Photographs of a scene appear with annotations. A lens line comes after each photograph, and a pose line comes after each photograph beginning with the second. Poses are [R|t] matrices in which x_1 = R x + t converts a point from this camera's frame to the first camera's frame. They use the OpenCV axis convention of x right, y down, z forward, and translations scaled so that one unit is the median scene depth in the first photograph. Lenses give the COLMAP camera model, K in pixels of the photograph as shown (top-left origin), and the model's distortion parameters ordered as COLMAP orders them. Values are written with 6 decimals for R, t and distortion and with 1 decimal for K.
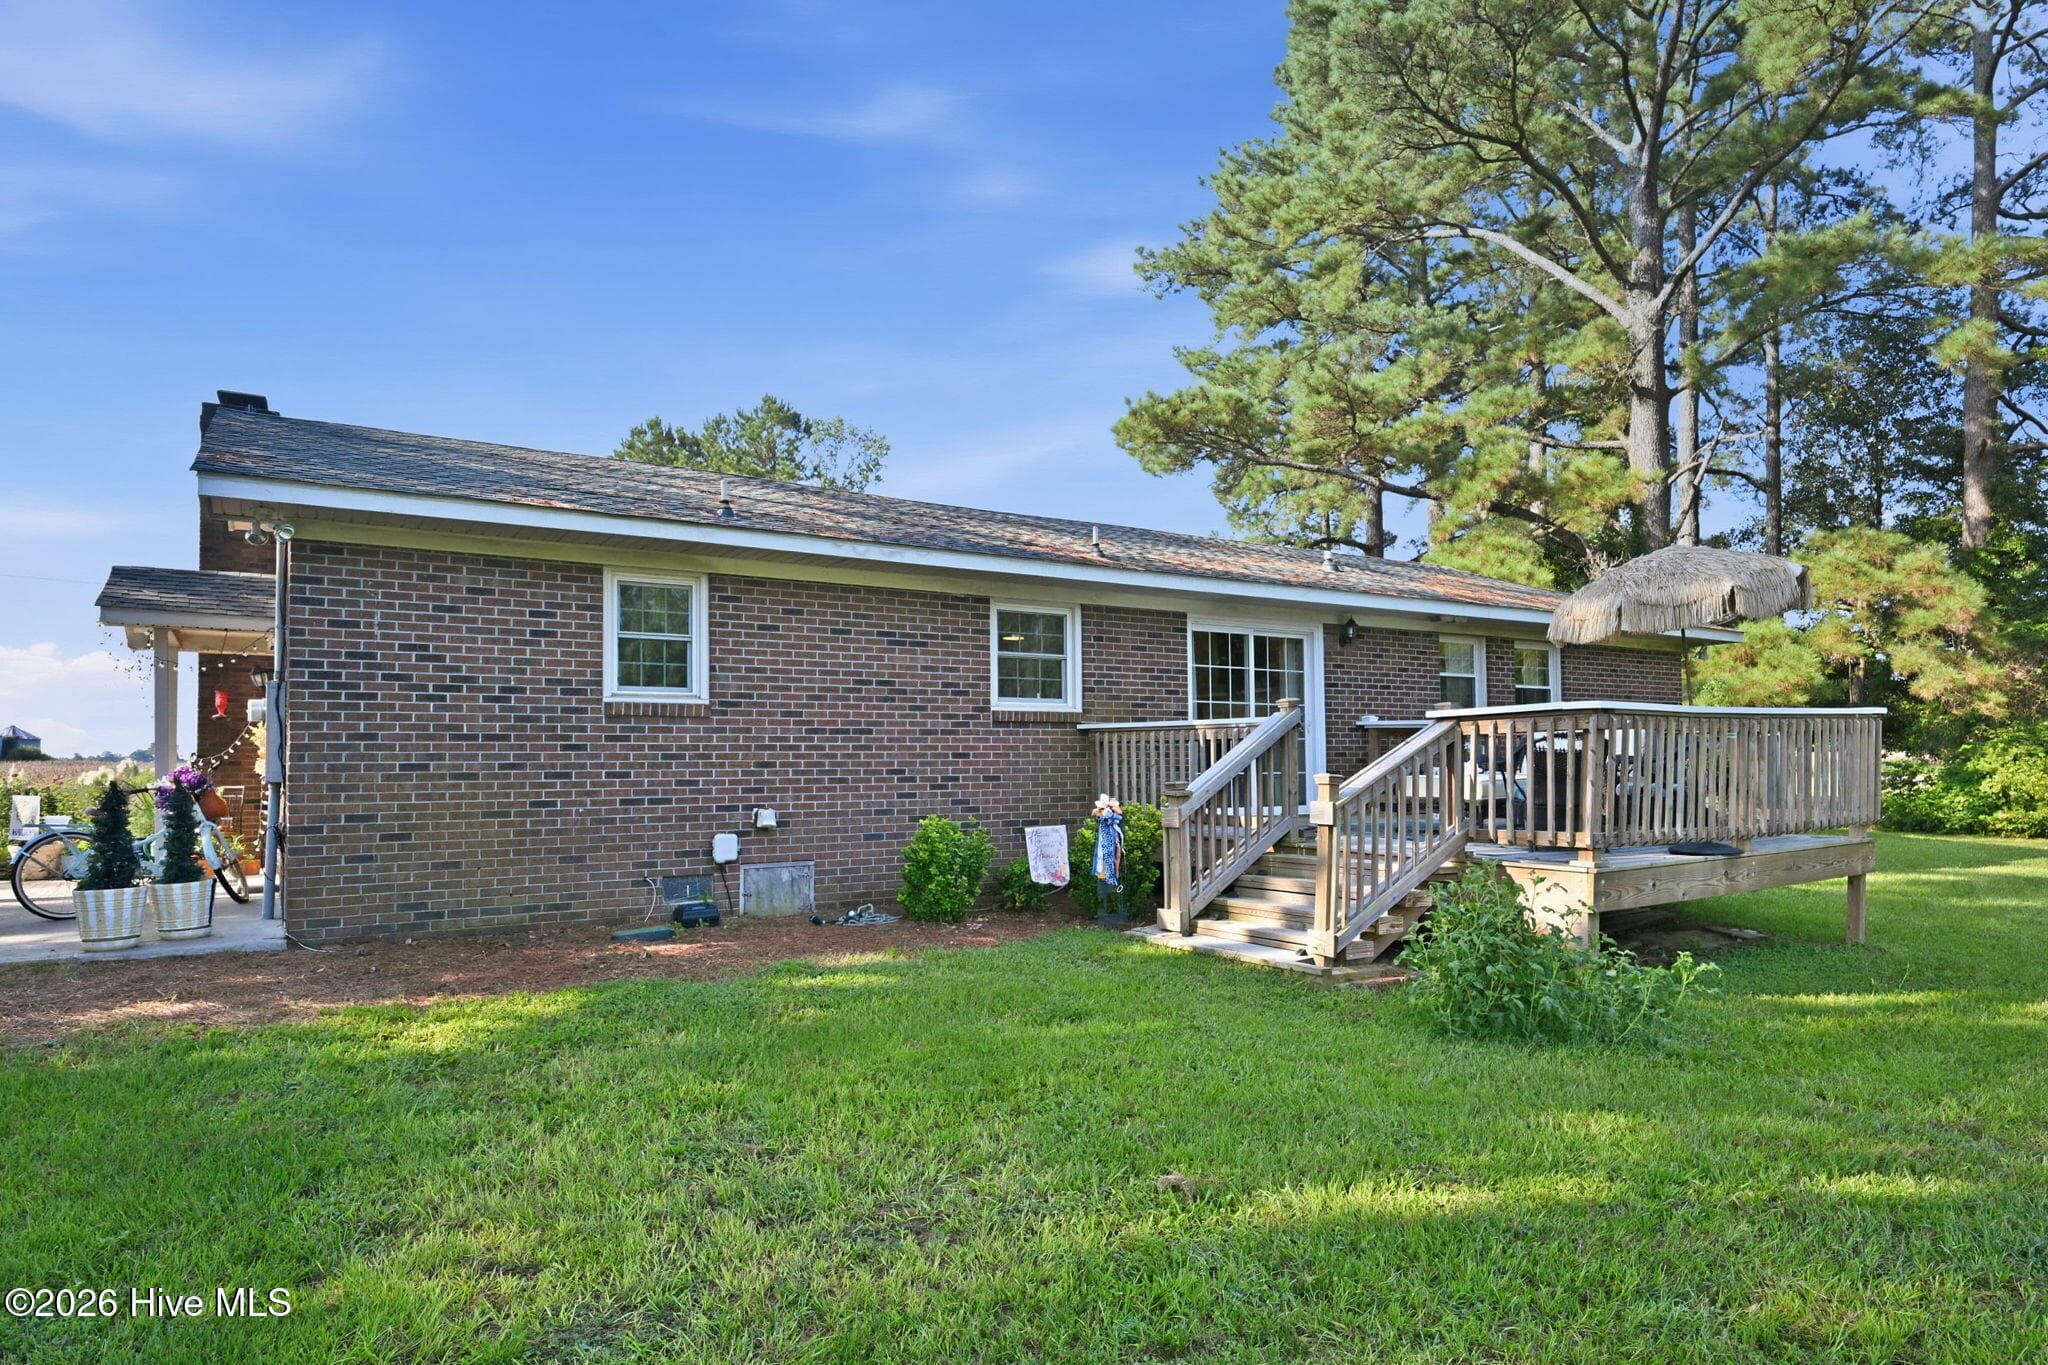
lens RADIAL K [[1210.5, 0, 1025.5], [0, 1210.5, 694.9], [0, 0, 1]] dist [-0.001295, 0.000000]
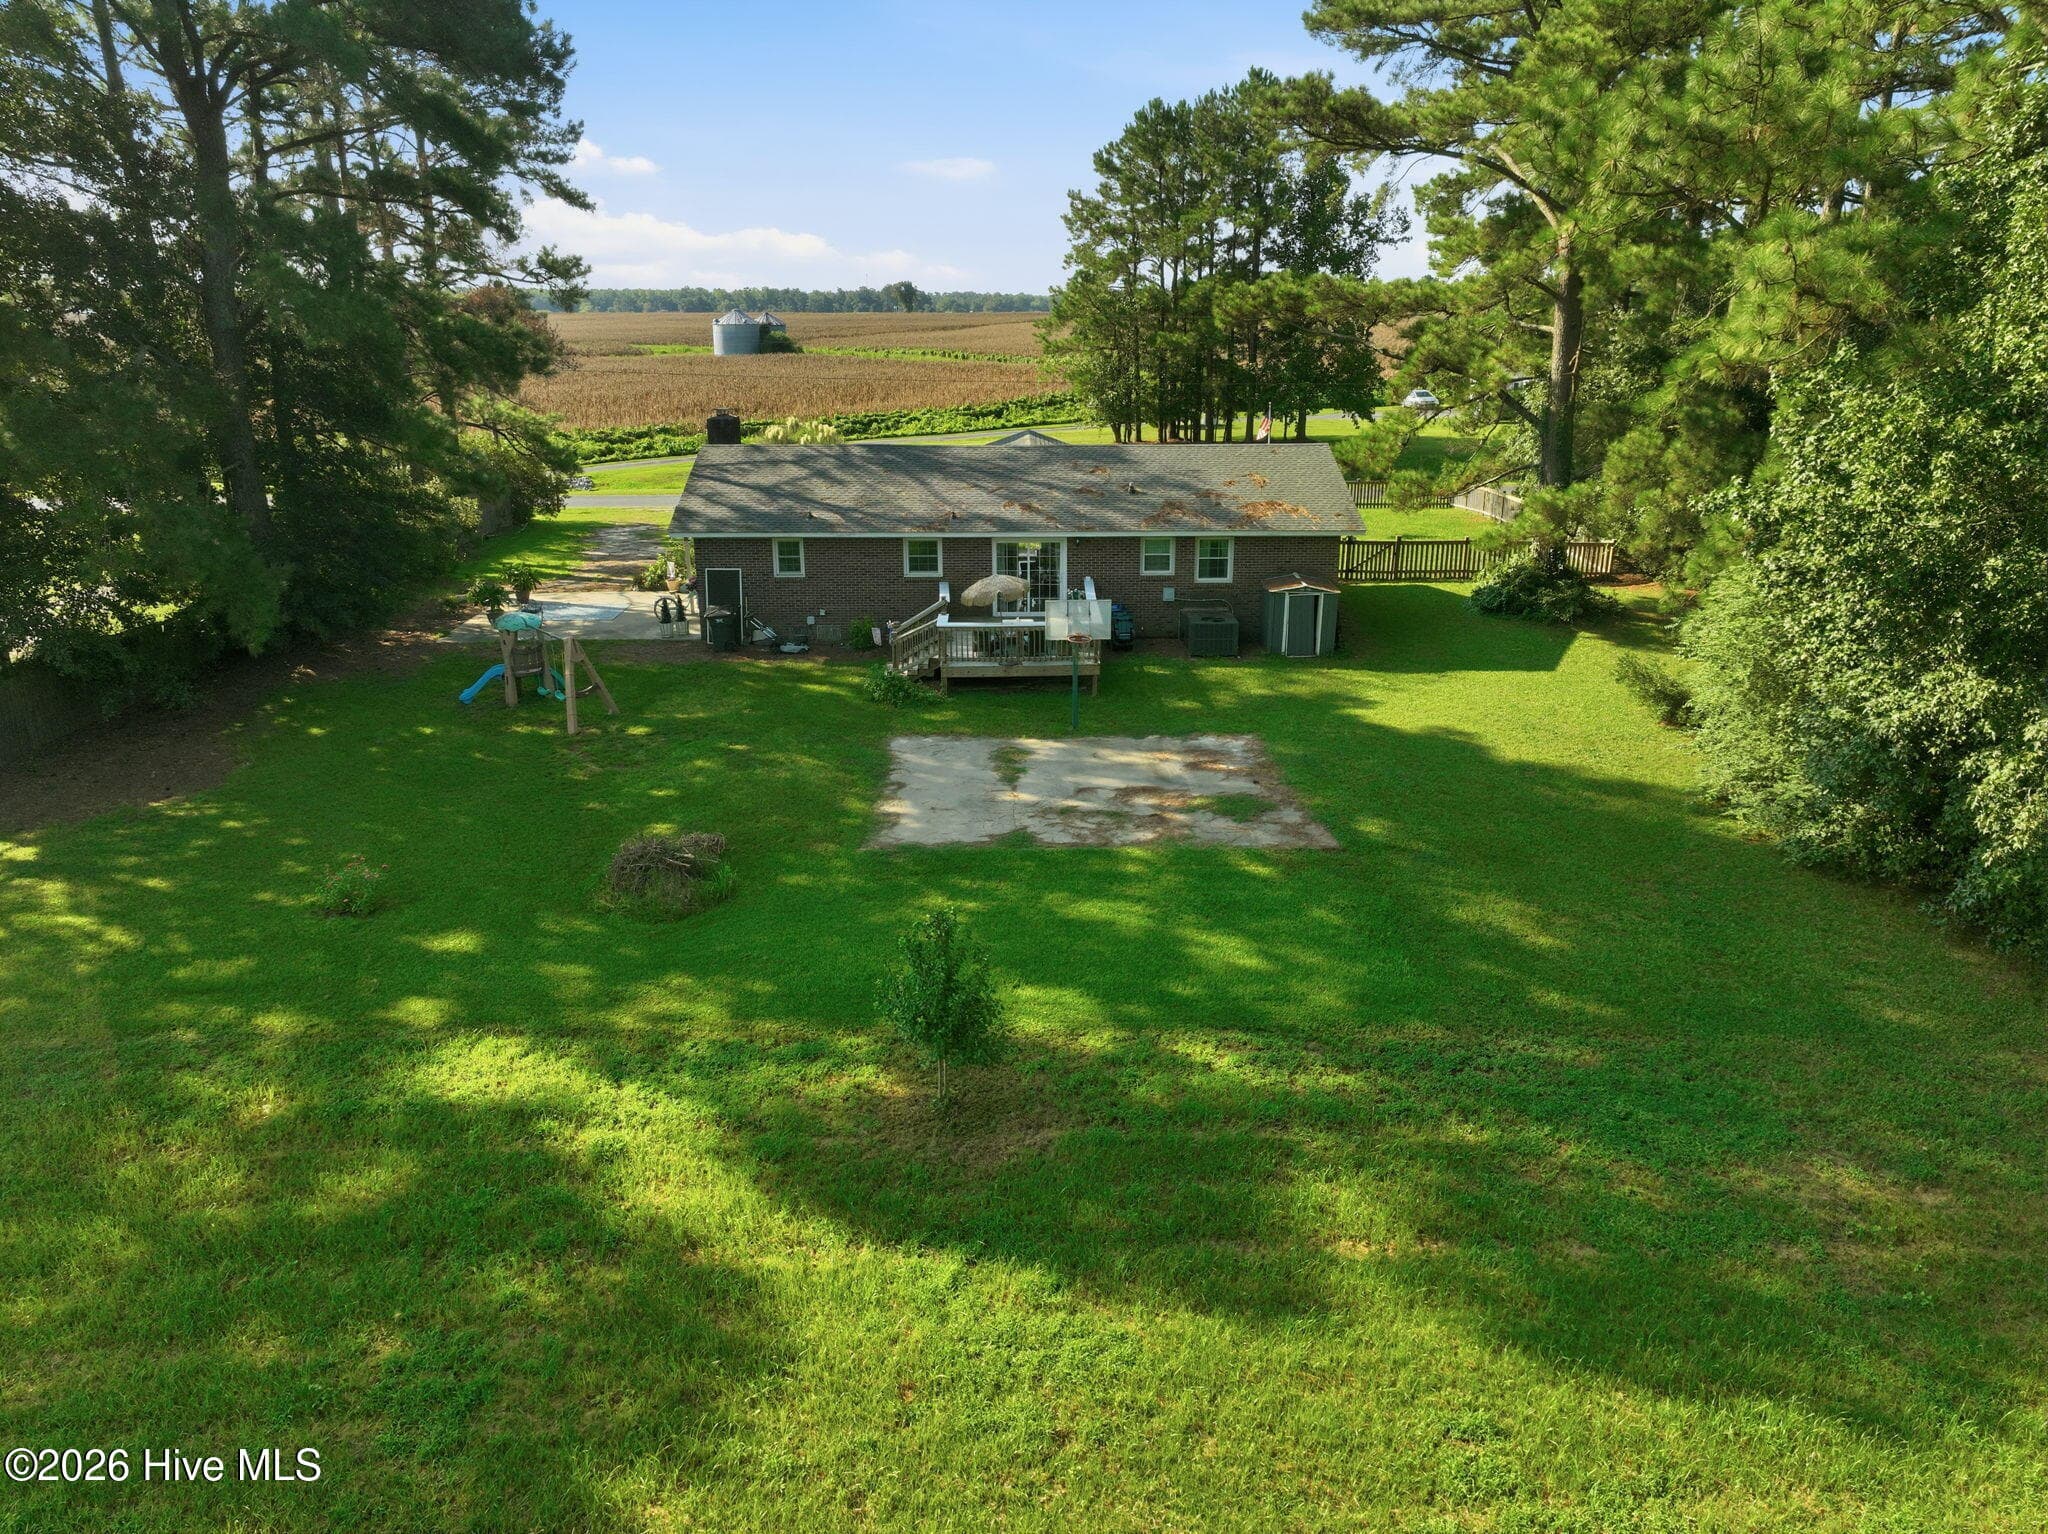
lens RADIAL K [[1445.1, 0, 1033.4], [0, 1445.1, 759.9], [0, 0, 1]] dist [0.002497, 0.009383]
pose [[0.856624, 0.162468, -0.489693, 1.797733], [0.024091, 0.935495, 0.352517, -0.709420], [0.515378, -0.313772, 0.797454, -1.558307]]
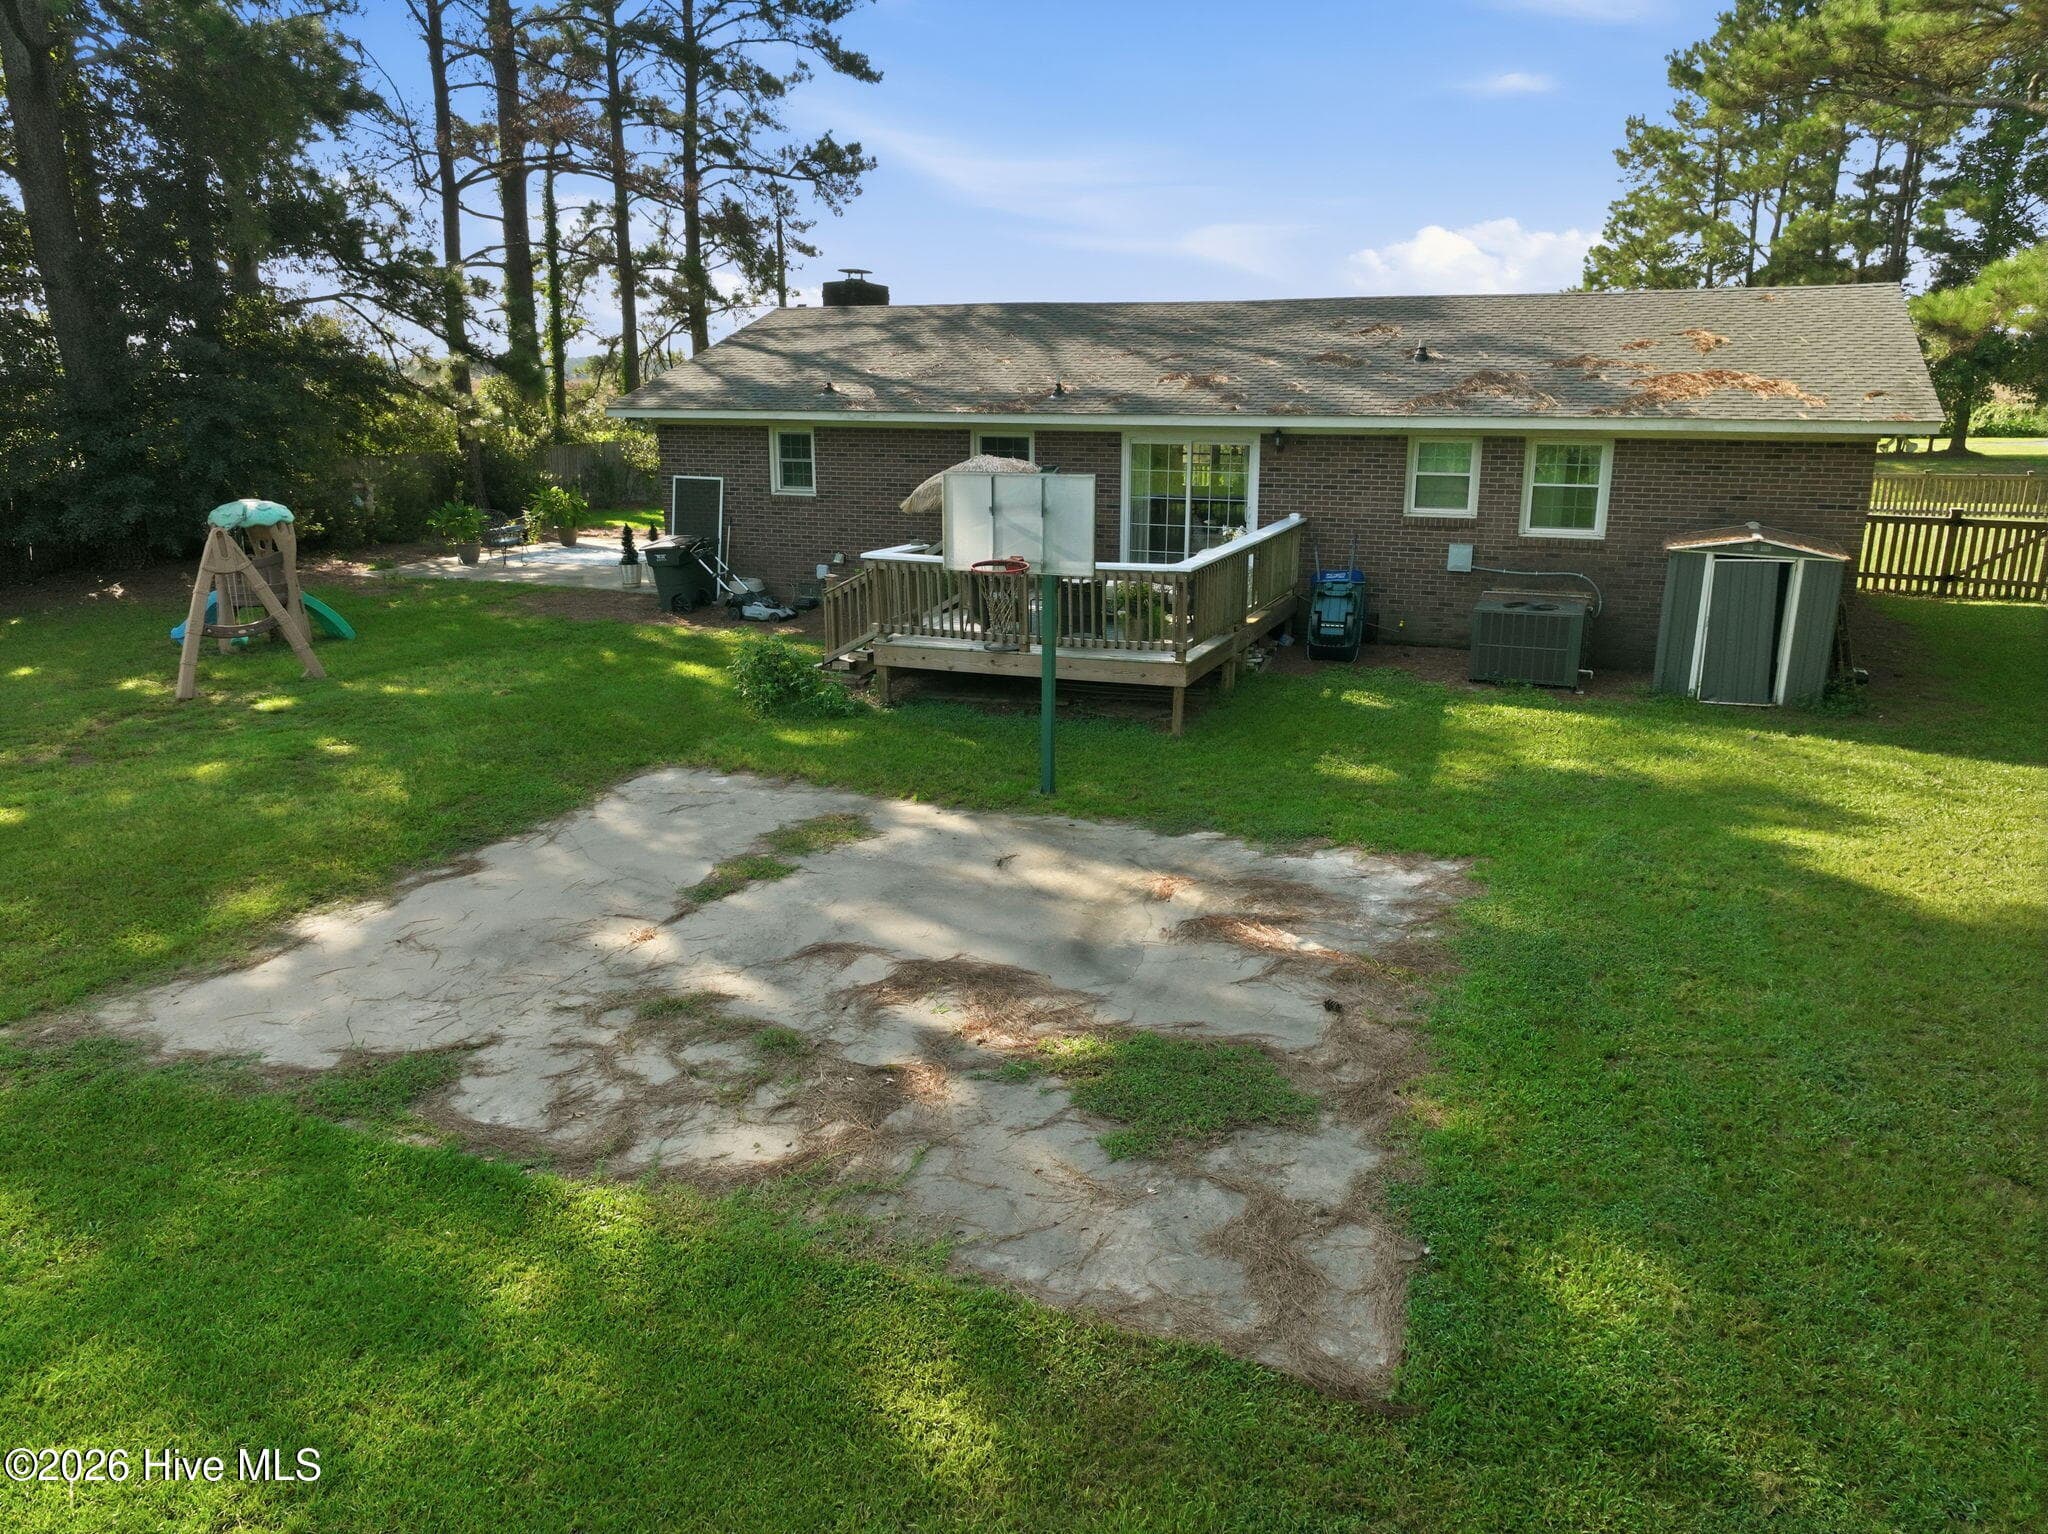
lens RADIAL K [[1445.1, 0, 1033.4], [0, 1445.1, 759.9], [0, 0, 1]] dist [0.002497, 0.009383]
pose [[0.576225, 0.214918, -0.788527, 1.445260], [0.042466, 0.955629, 0.291495, -0.194589], [0.816187, -0.201452, 0.541531, -0.036530]]
